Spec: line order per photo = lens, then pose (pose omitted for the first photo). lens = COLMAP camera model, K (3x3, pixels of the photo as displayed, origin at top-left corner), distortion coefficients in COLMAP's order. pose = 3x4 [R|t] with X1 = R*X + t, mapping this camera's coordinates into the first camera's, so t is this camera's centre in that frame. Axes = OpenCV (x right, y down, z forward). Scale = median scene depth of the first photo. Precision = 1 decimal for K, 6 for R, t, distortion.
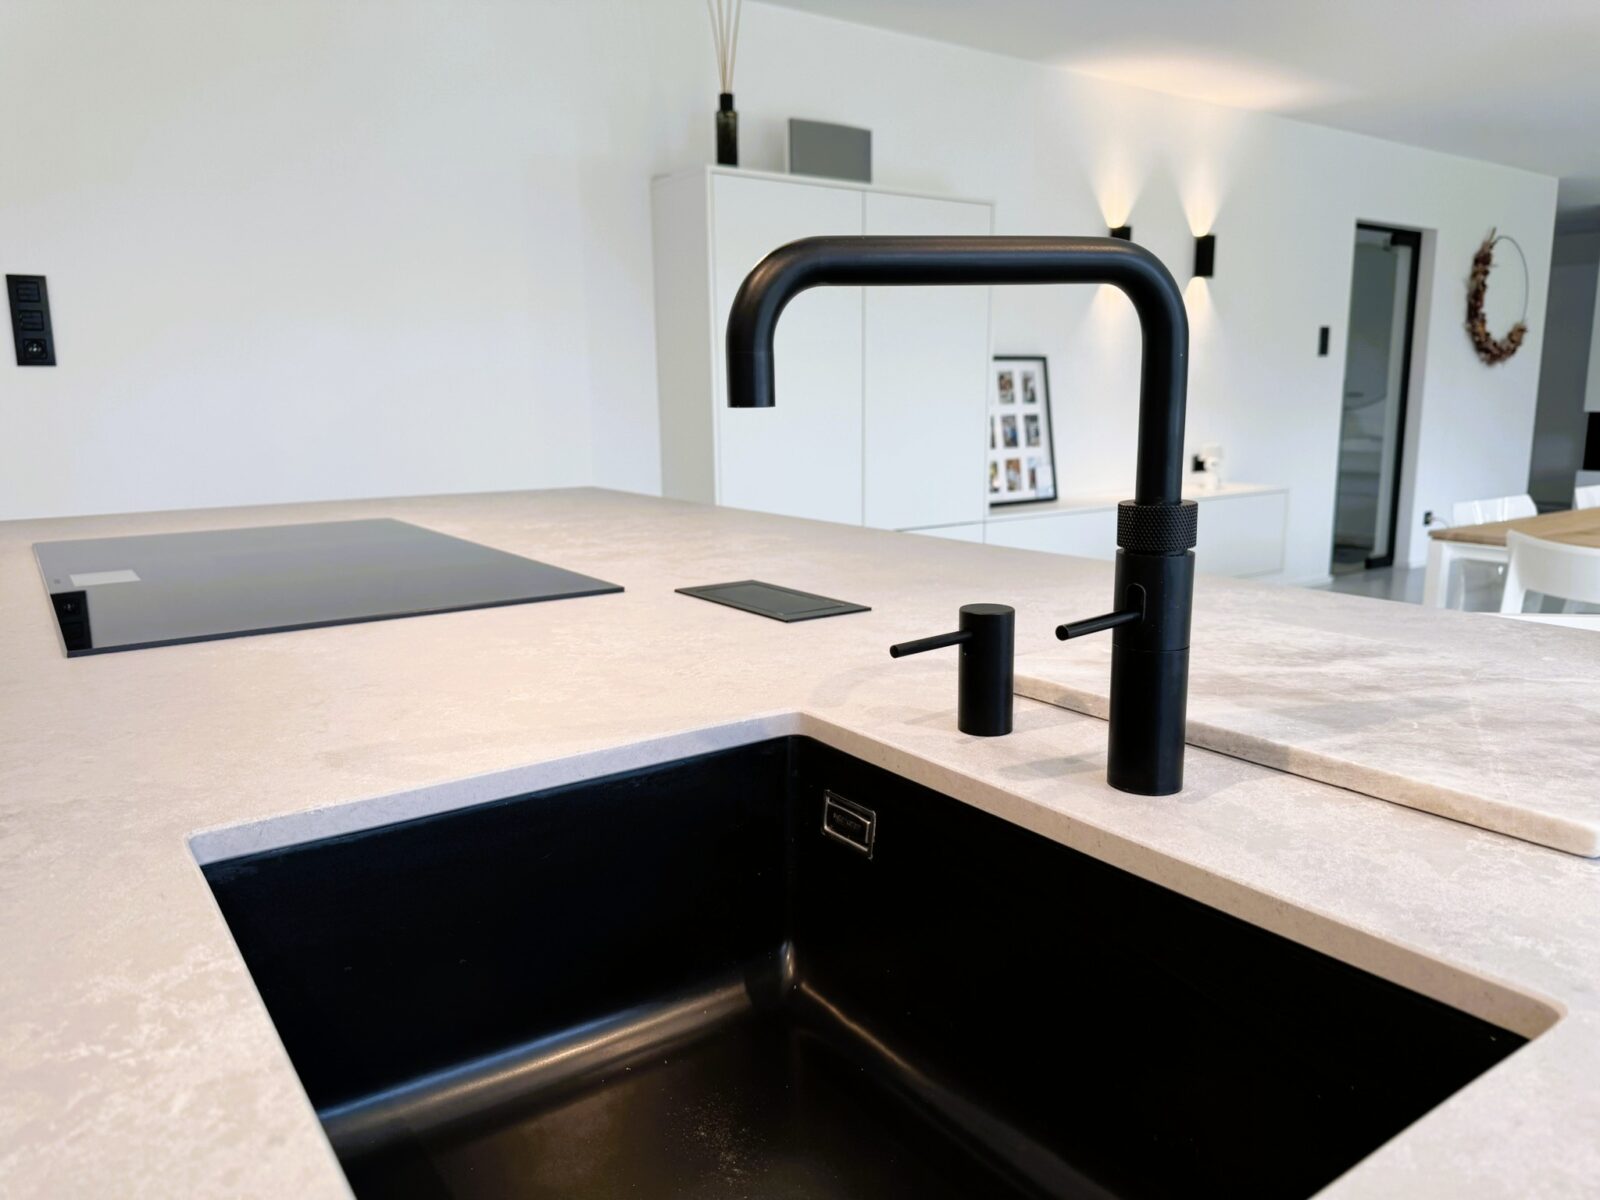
lens RADIAL K [[1122.3, 0, 806.9], [0, 1122.3, 600.6], [0, 0, 1]] dist [0.002372, 0.001125]
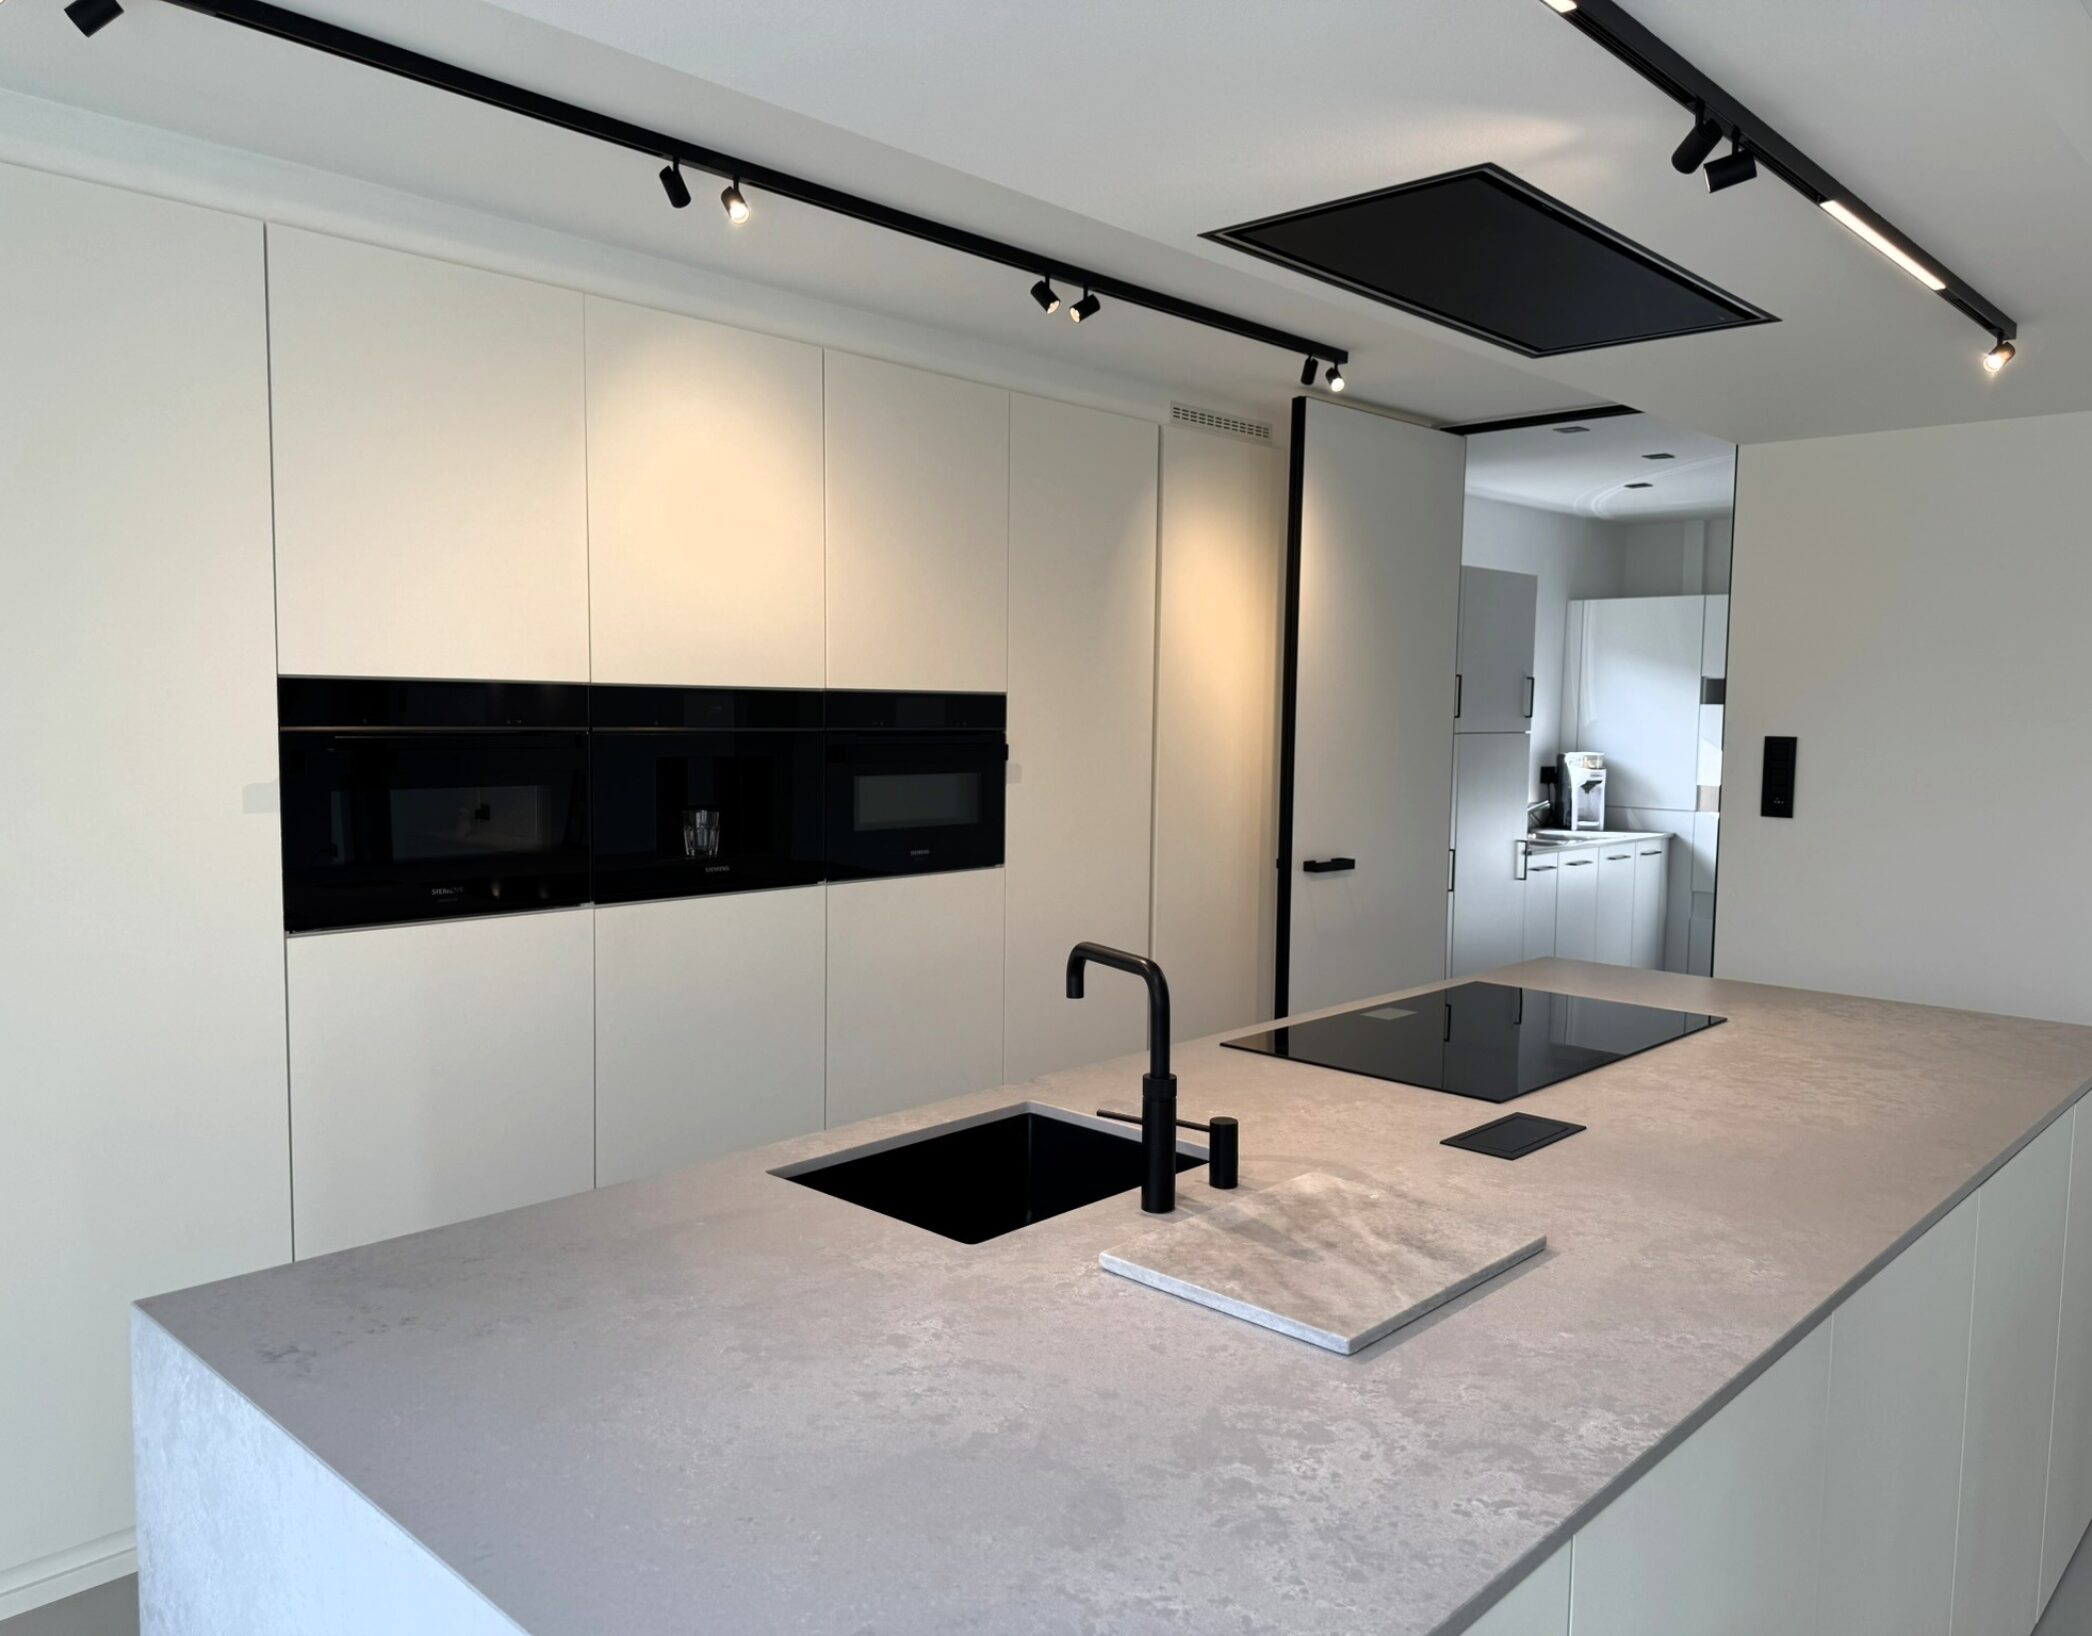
lens RADIAL K [[1520.4, 0, 1052.0], [0, 1520.4, 813.1], [0, 0, 1]] dist [0.004118, -0.000813]
pose [[0.189246, 0.082924, -0.978422, 2.915415], [-0.183797, 0.981808, 0.047661, -0.644811], [0.964575, 0.170812, 0.201045, 0.107162]]
